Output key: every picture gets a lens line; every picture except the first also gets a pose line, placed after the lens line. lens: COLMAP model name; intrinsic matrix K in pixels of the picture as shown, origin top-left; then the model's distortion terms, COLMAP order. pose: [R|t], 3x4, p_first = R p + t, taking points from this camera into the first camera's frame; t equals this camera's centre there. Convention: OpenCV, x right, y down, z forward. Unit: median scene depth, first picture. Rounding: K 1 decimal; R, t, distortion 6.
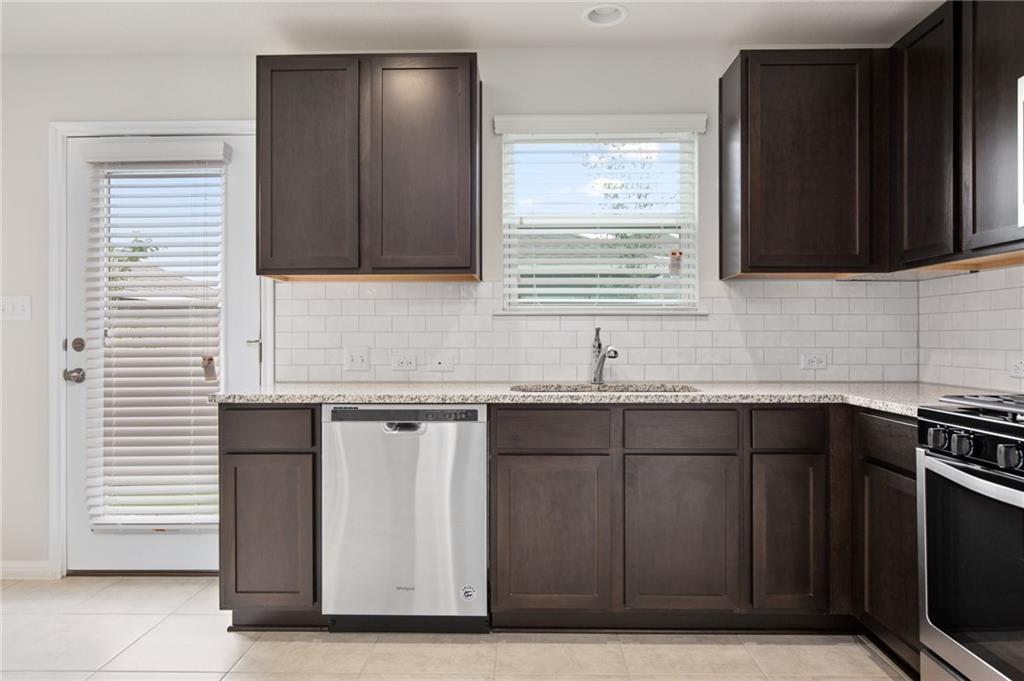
lens RADIAL K [[652.1, 0, 516.9], [0, 652.1, 336.8], [0, 0, 1]] dist [0.002627, 0.000579]
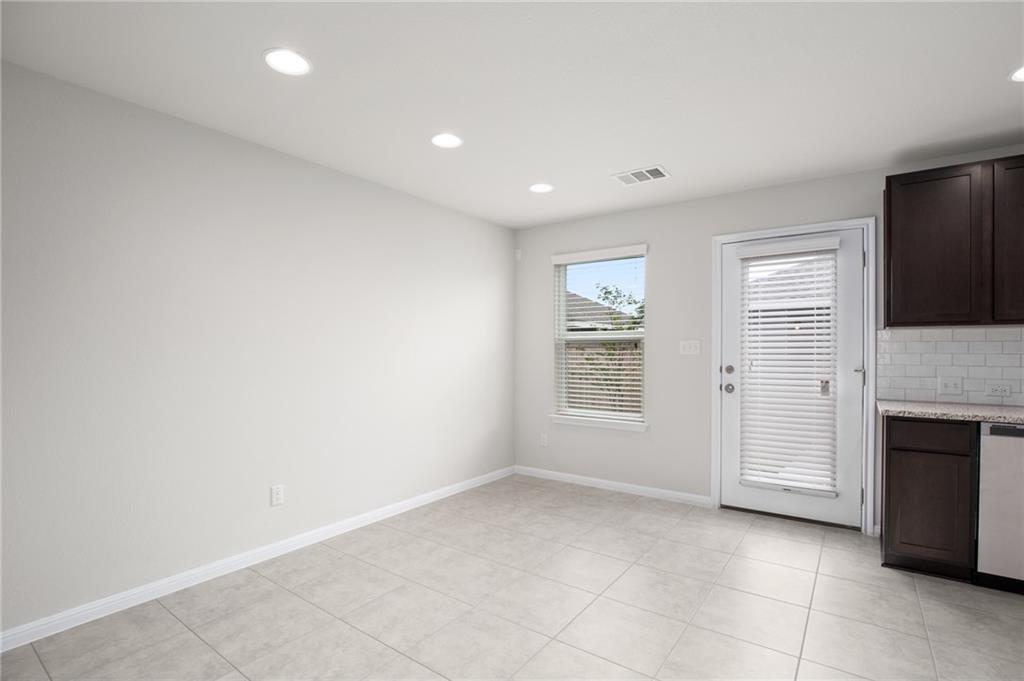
lens RADIAL K [[478.6, 0, 516.5], [0, 478.6, 352.3], [0, 0, 1]] dist [-0.028123, 0.001200]
pose [[0.824220, 0.006435, -0.566234, -0.547426], [-0.002642, 0.999968, 0.007518, -0.049830], [0.566264, -0.004700, 0.824210, -0.374771]]
